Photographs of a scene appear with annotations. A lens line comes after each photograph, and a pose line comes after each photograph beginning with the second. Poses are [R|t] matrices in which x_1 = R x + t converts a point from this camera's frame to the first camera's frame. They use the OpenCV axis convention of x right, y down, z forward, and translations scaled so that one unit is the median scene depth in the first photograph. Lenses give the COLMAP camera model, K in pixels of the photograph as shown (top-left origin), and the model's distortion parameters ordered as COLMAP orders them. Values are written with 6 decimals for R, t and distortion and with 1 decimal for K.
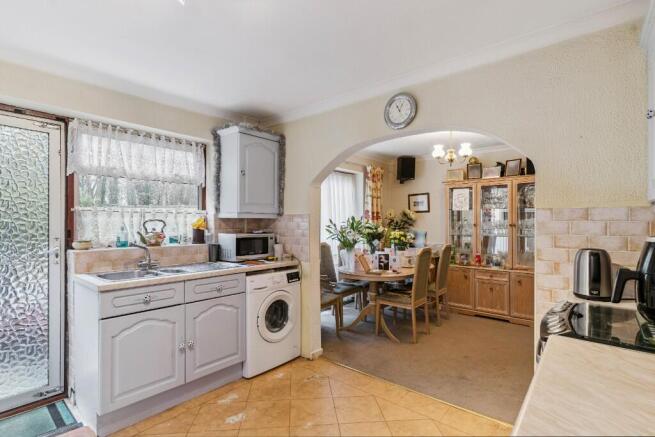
lens RADIAL K [[313.0, 0, 328.3], [0, 313.0, 219.7], [0, 0, 1]] dist [0.003257, 0.000251]
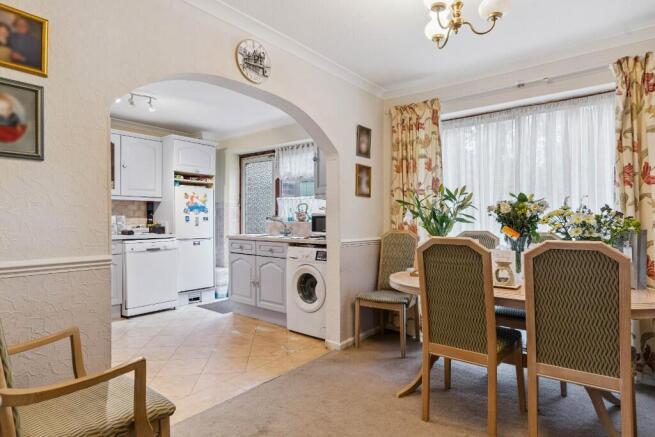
lens RADIAL K [[360.7, 0, 327.9], [0, 360.7, 218.0], [0, 0, 1]] dist [-0.001657, -0.000072]
pose [[0.034928, -0.007742, -0.999360, 1.161793], [0.005944, 0.999954, -0.007539, 0.083548], [0.999372, -0.005676, 0.034973, 1.111758]]
